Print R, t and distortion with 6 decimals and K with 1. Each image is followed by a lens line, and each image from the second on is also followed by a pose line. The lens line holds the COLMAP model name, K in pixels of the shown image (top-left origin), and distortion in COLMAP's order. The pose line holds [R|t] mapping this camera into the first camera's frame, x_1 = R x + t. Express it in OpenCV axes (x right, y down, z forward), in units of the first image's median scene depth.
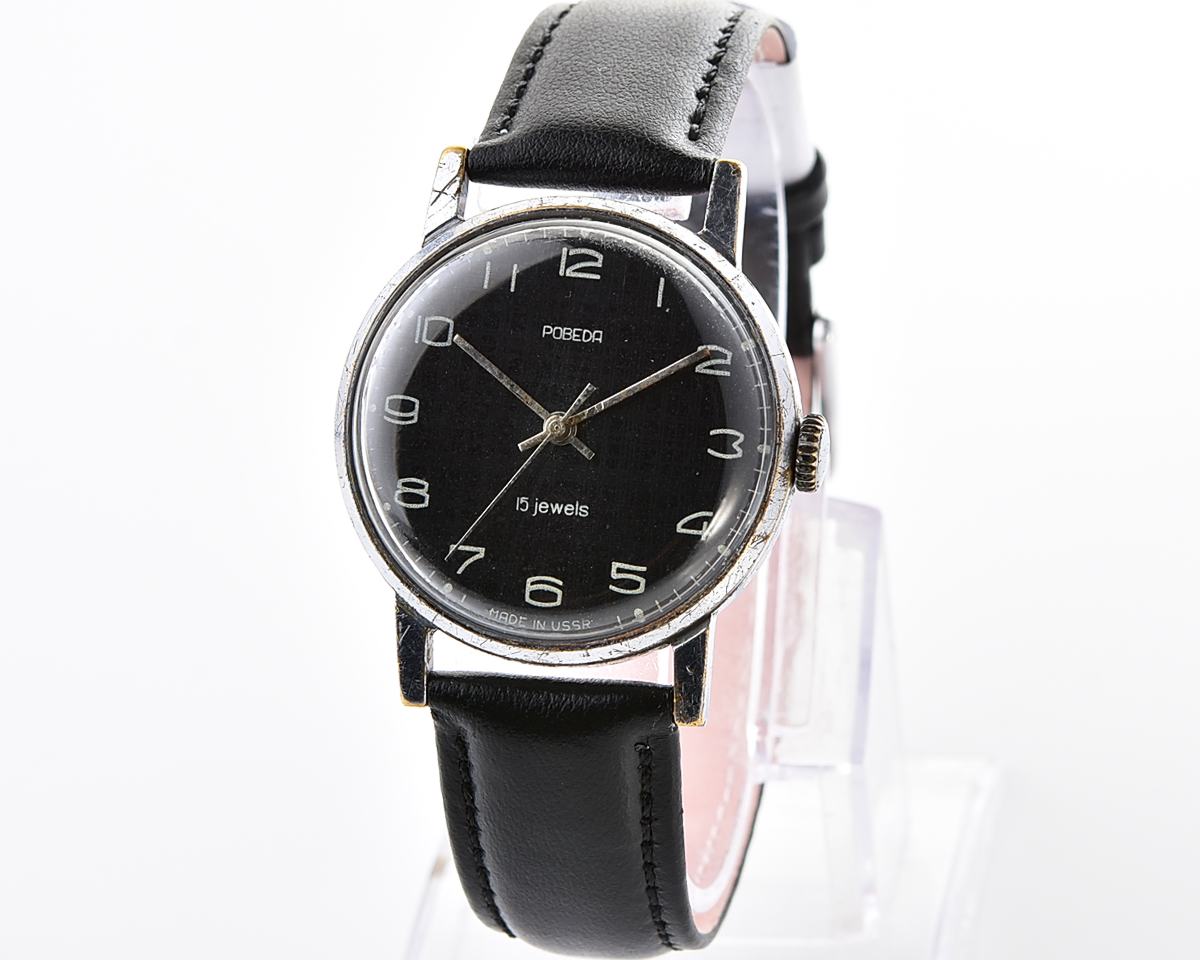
lens RADIAL K [[4361.7, 0, 593.6], [0, 4361.7, 468.9], [0, 0, 1]] dist [0.625035, 0.000000]
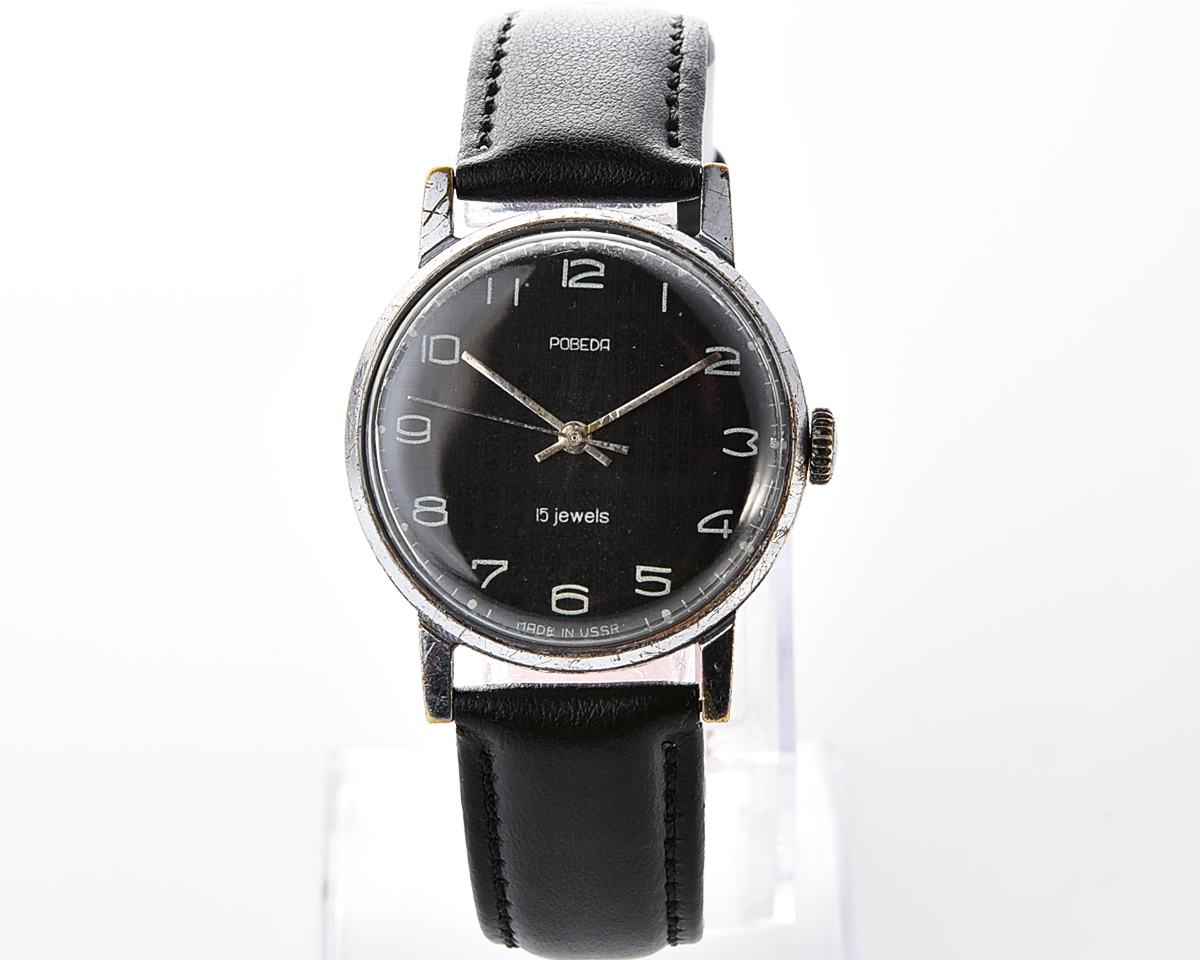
lens RADIAL K [[4361.7, 0, 598.7], [0, 4361.7, 471.6], [0, 0, 1]] dist [0.625035, 0.000000]
pose [[0.987406, -0.065390, 0.144058, -0.148317], [0.065342, 0.997850, 0.005068, -0.006216], [-0.144080, 0.004408, 0.989556, -0.001840]]
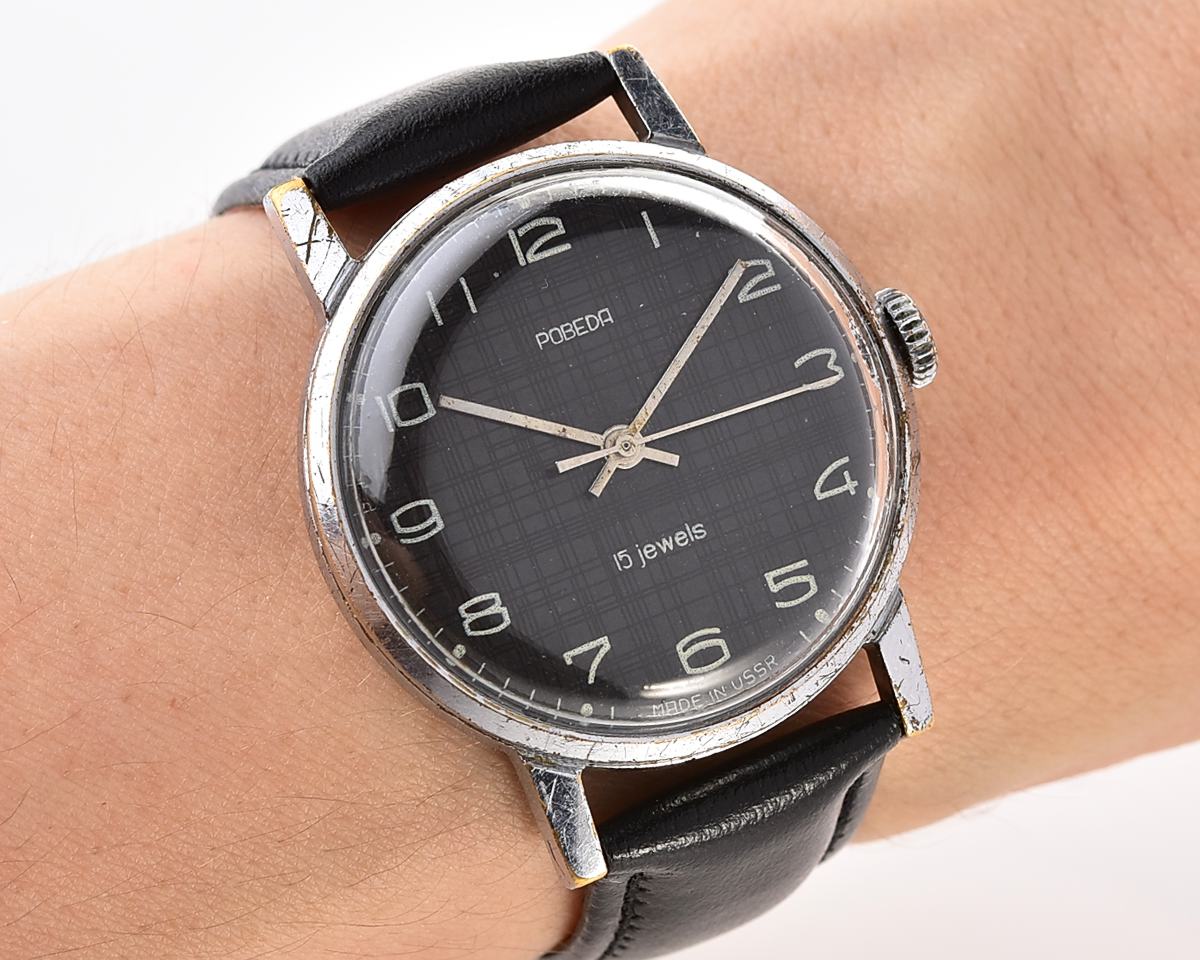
lens RADIAL K [[4361.7, 0, 601.0], [0, 4361.7, 472.7], [0, 0, 1]] dist [0.625035, 0.000000]
pose [[0.808059, -0.417492, 0.415622, -0.321829], [0.446494, 0.894276, 0.030217, -0.029406], [-0.384296, 0.161156, 0.909035, 0.323761]]
